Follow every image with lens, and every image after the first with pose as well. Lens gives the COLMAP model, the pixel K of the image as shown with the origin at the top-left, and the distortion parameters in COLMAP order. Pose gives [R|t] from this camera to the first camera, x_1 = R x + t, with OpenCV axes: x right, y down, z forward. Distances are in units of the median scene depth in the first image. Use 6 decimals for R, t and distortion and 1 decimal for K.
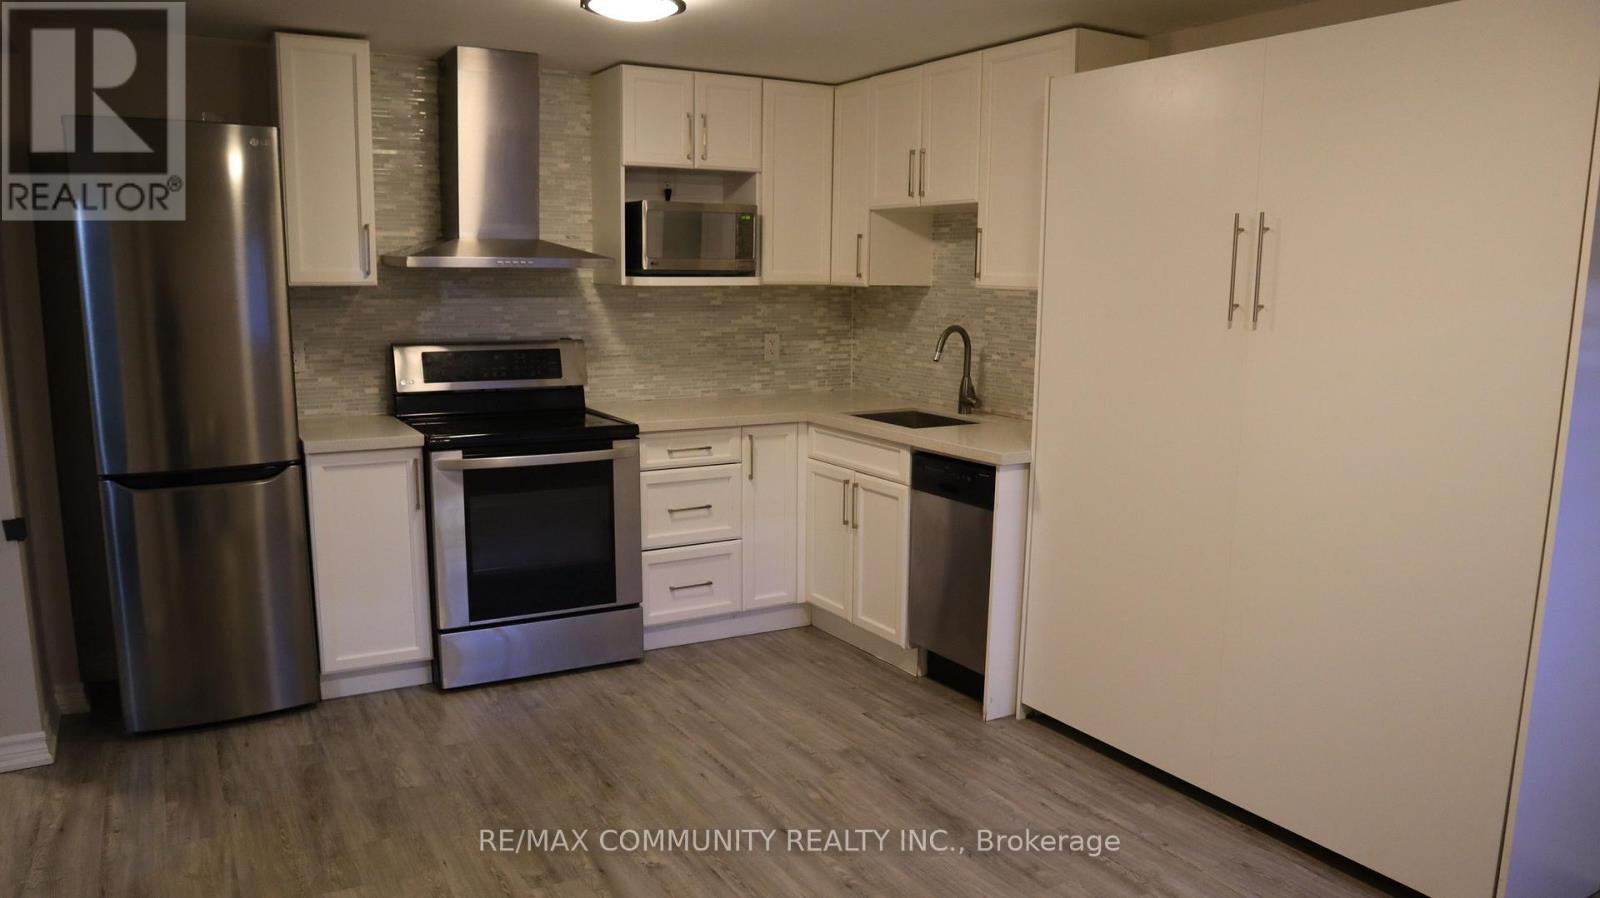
lens RADIAL K [[1109.4, 0, 800.0], [0, 1109.4, 449.0], [0, 0, 1]] dist [-0.137210, 0.131504]
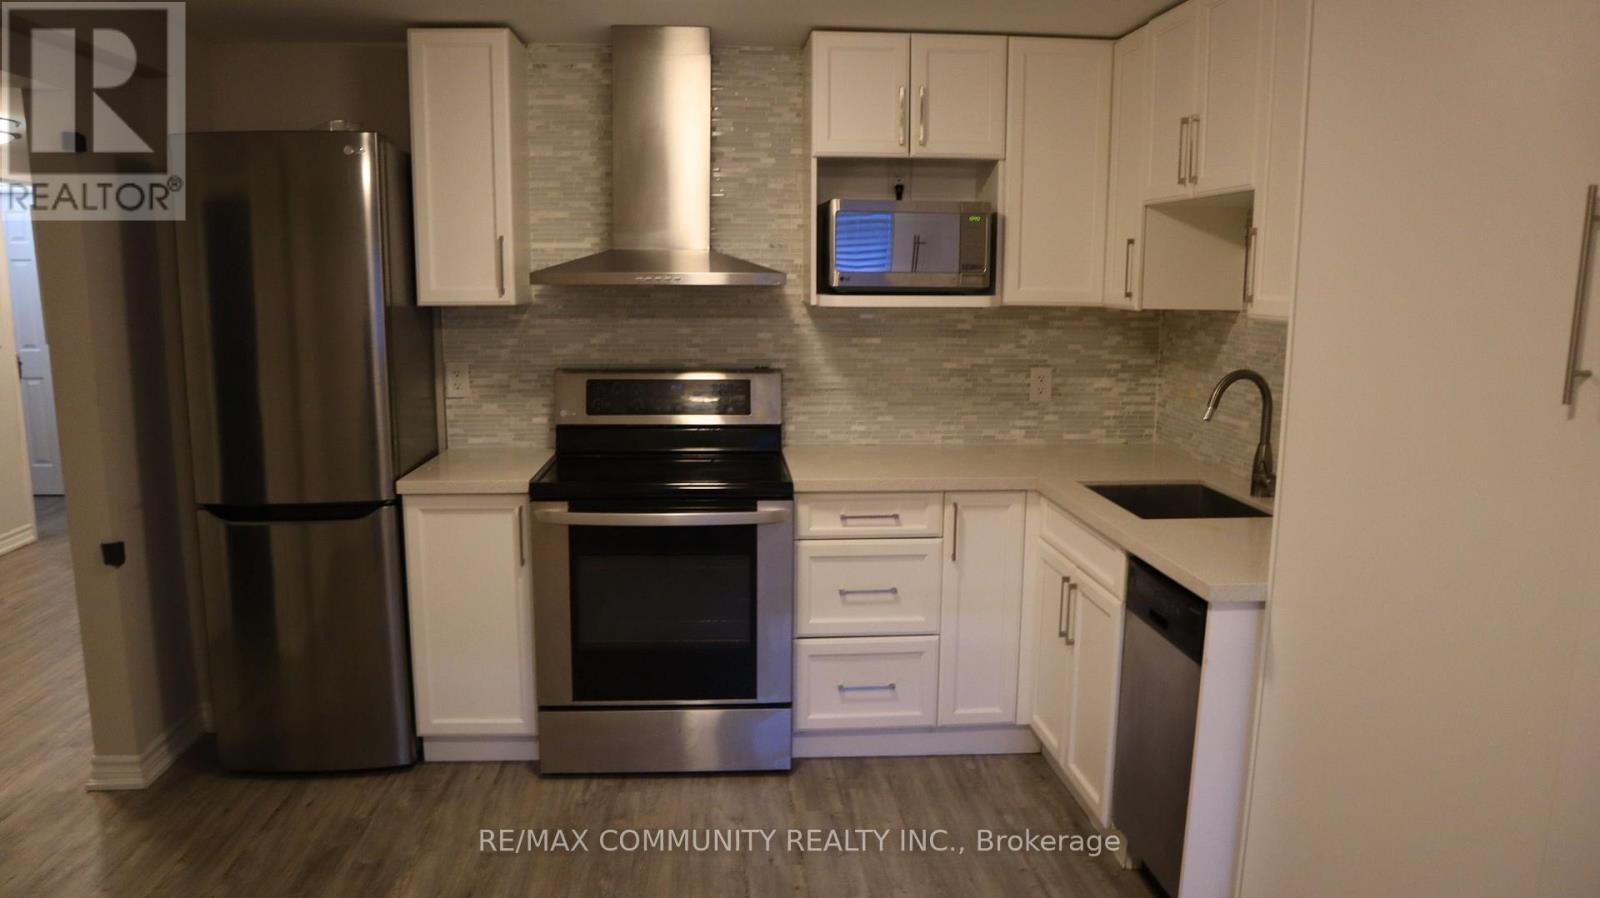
lens RADIAL K [[1112.8, 0, 800.0], [0, 1112.8, 449.0], [0, 0, 1]] dist [-0.135613, 0.120528]
pose [[0.897827, 0.063344, -0.435768, 0.187194], [-0.064675, 0.997837, 0.011794, -0.051161], [0.435572, 0.017594, 0.899982, 0.258029]]
